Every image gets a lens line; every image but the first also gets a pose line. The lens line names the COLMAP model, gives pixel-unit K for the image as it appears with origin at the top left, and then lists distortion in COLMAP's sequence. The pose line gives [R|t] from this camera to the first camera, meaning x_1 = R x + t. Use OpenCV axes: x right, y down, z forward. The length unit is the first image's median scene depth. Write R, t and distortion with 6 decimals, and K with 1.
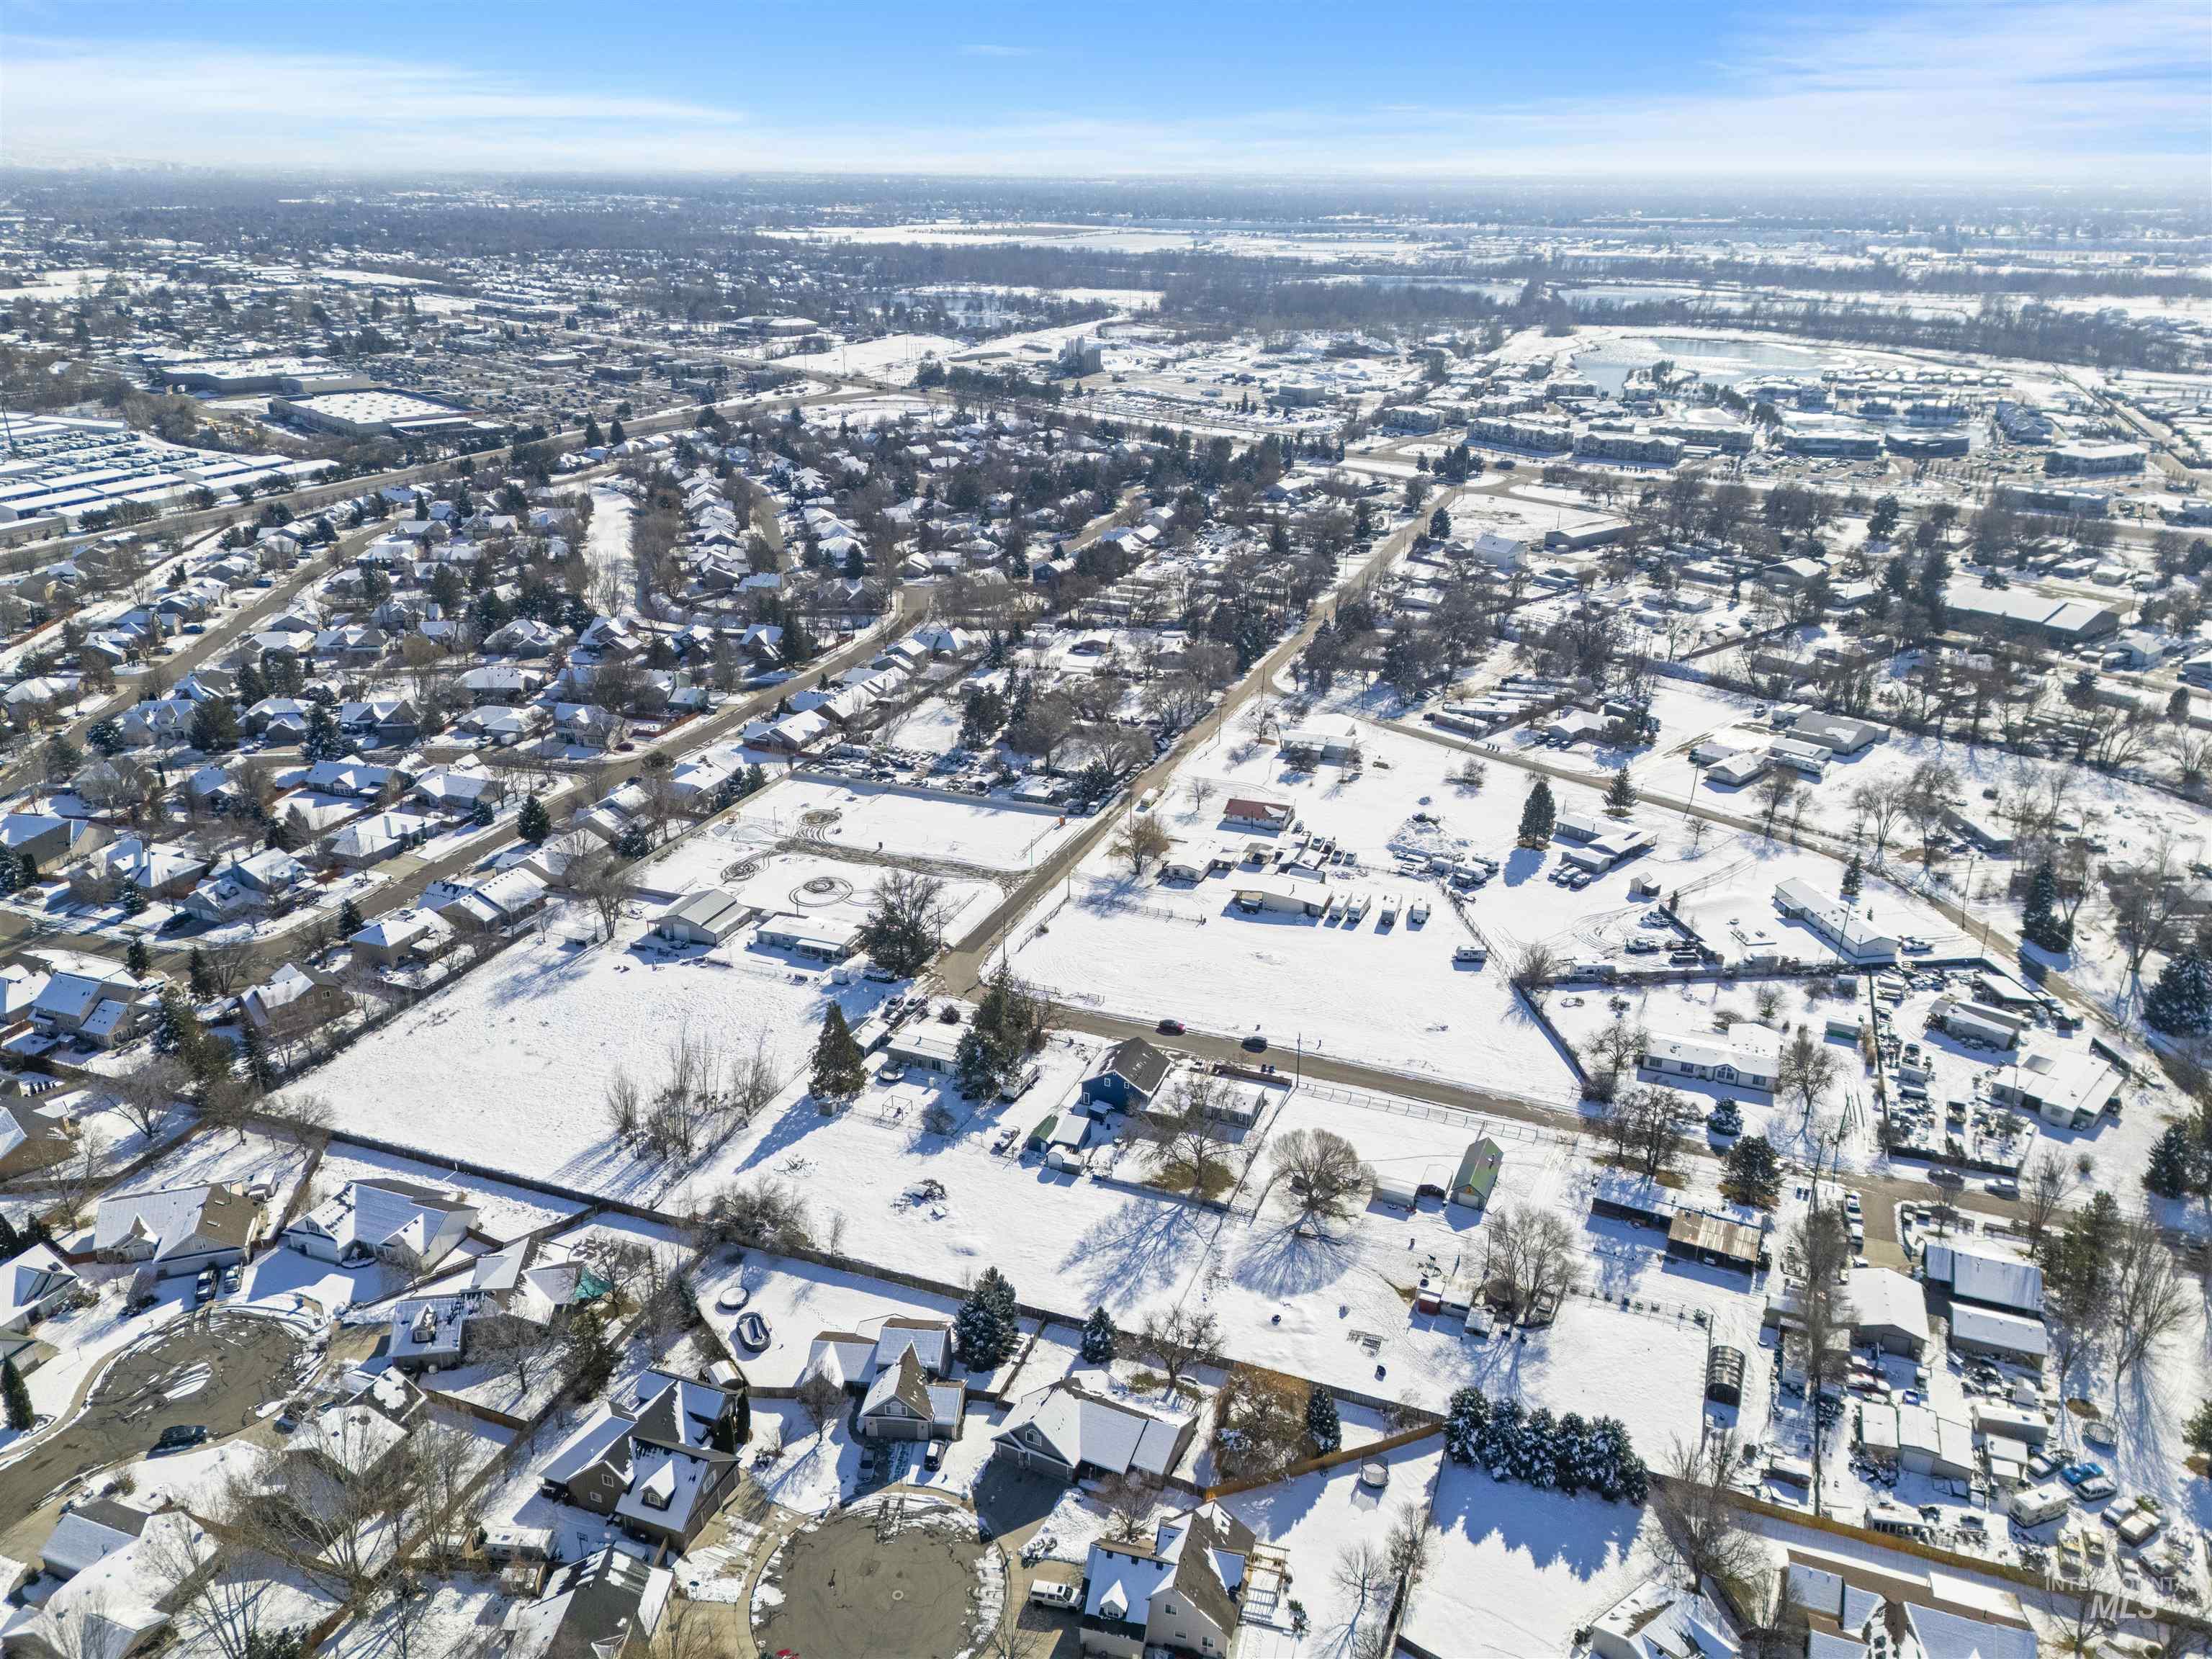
lens RADIAL K [[1605.4, 0, 1103.0], [0, 1605.4, 828.1], [0, 0, 1]] dist [0.130793, -0.216363]
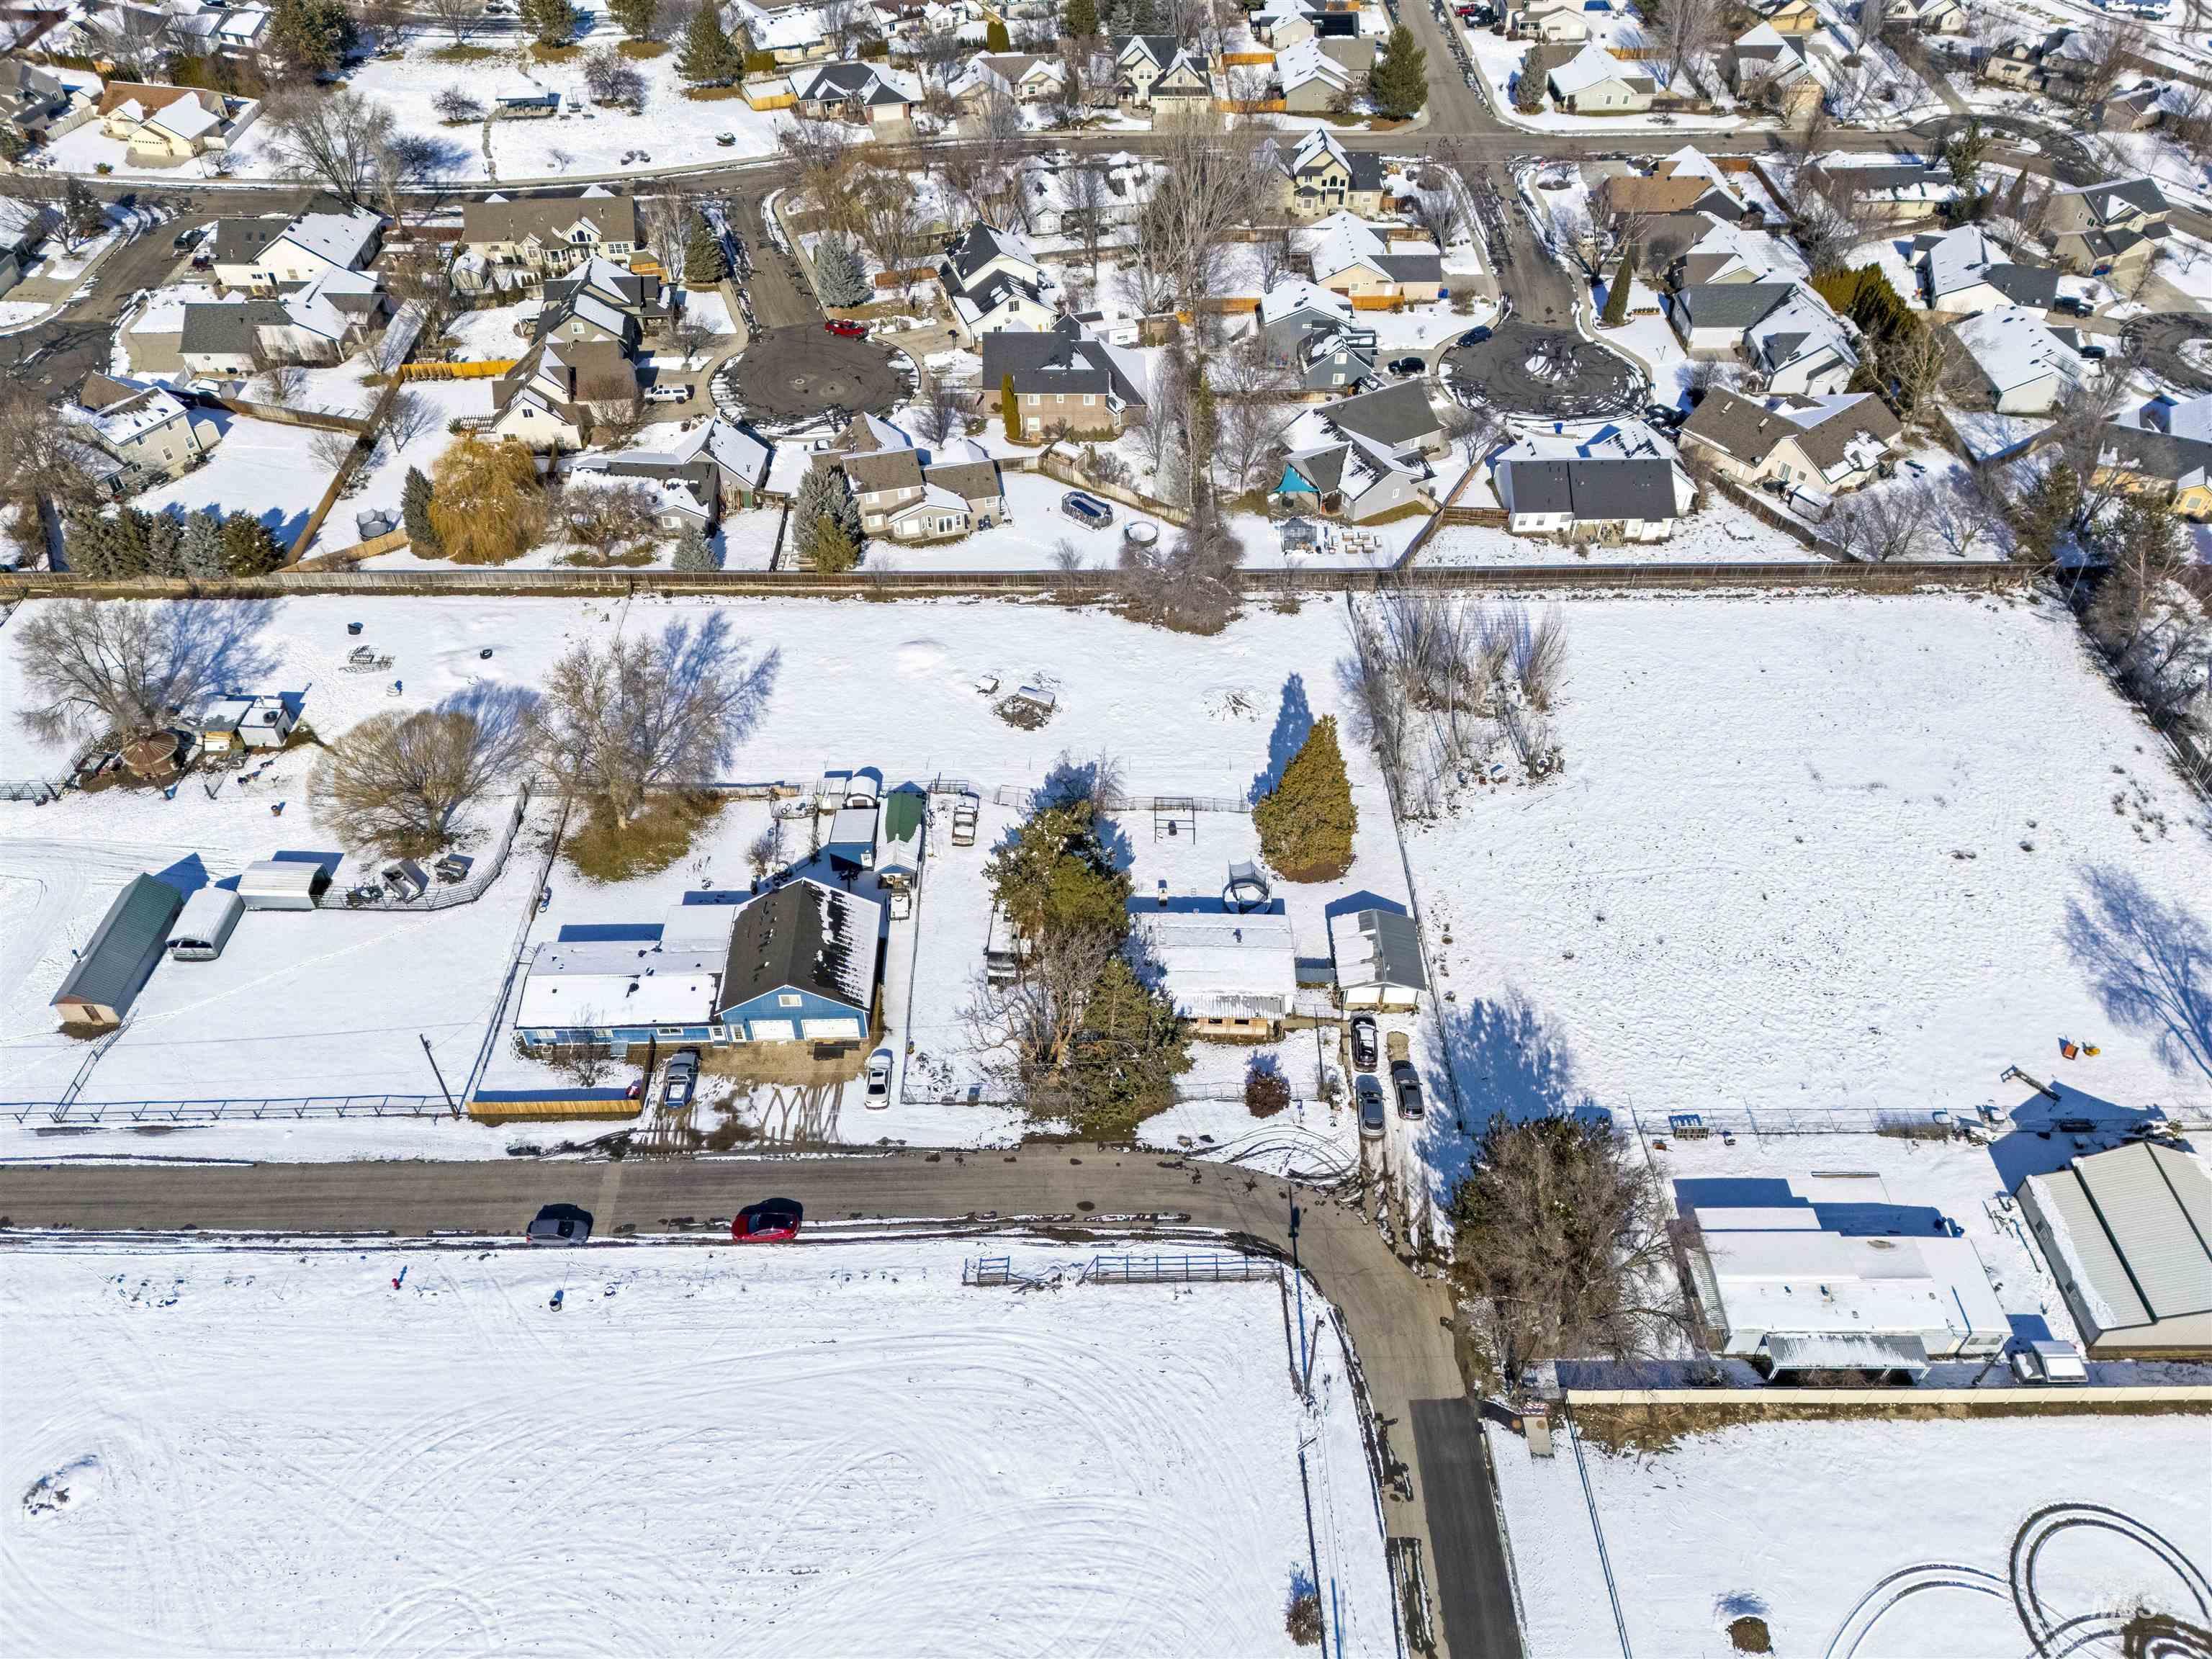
lens RADIAL K [[1612.0, 0, 1104.0], [0, 1612.0, 821.7], [0, 0, 1]] dist [0.090906, -0.095001]
pose [[-0.925585, 0.257766, -0.277216, 0.044850], [-0.150158, 0.422235, 0.893963, -0.269835], [0.347484, 0.869065, -0.352108, 0.940423]]
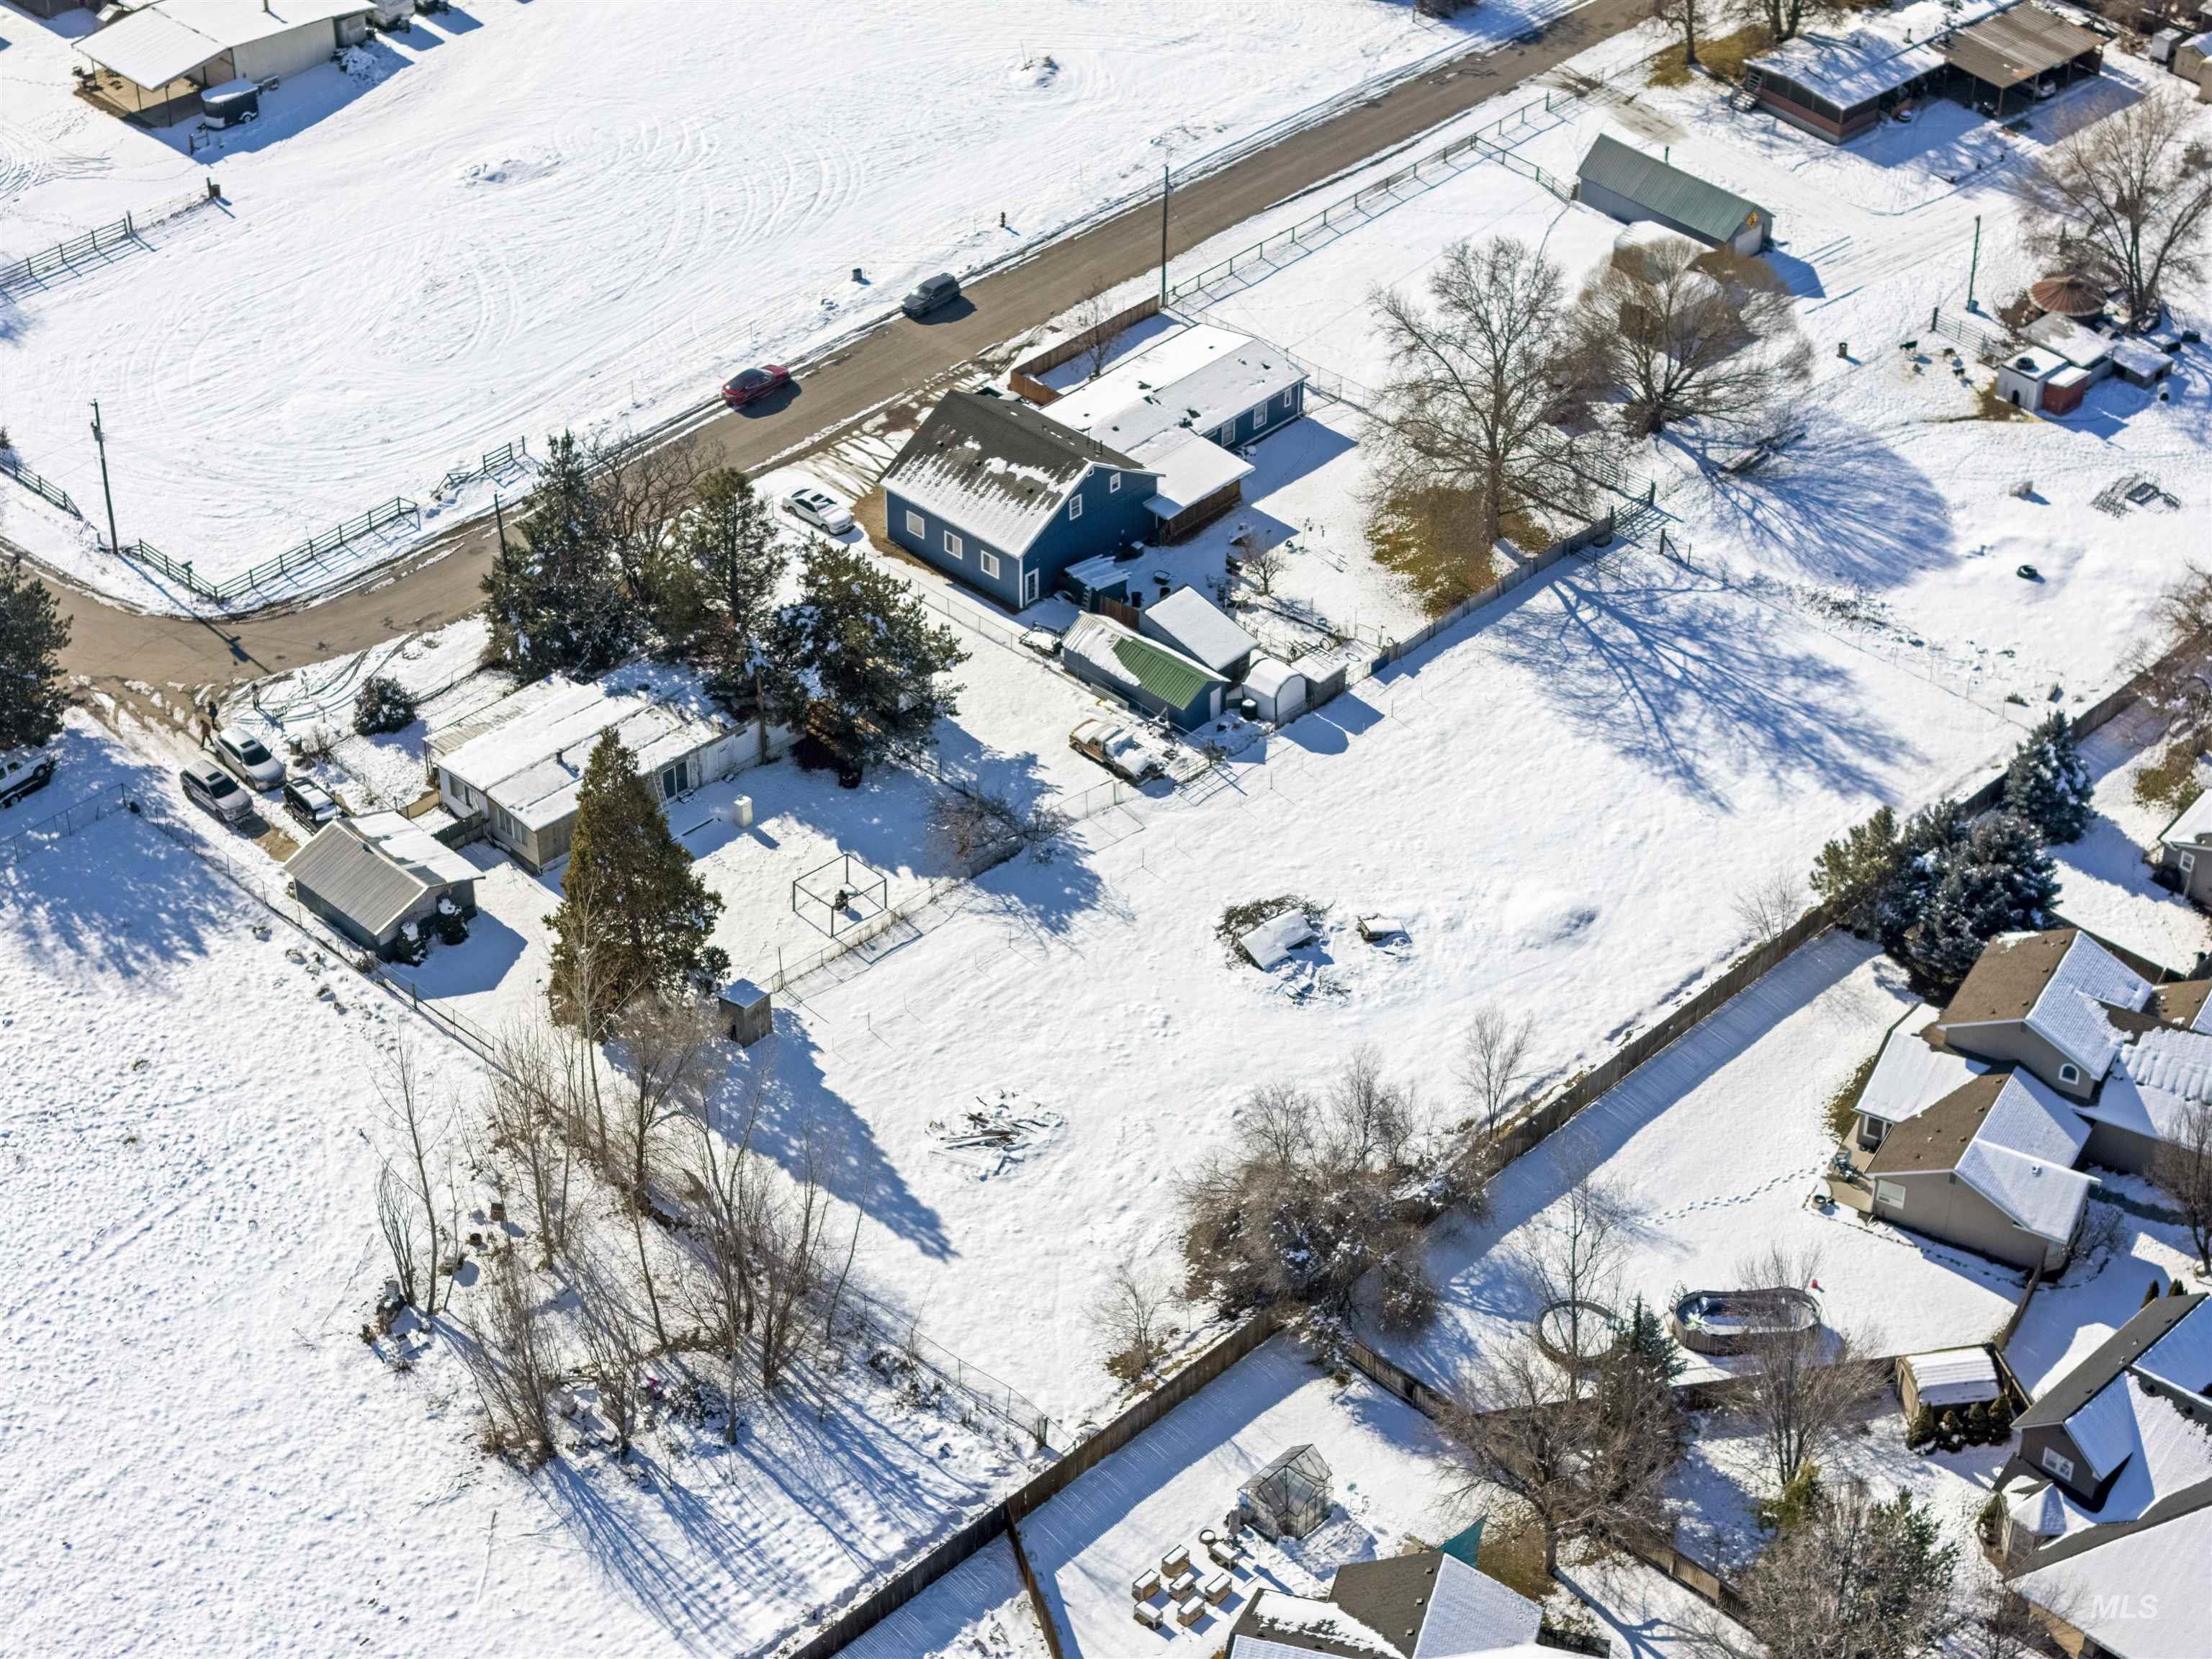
lens RADIAL K [[4392.9, 0, 1106.0], [0, 4392.9, 829.5], [0, 0, 1]] dist [0.003414, -0.008267]
pose [[0.385266, -0.551227, 0.740080, -0.594982], [0.341072, 0.830259, 0.440840, -0.165761], [-0.857461, 0.082580, 0.507879, 0.395346]]
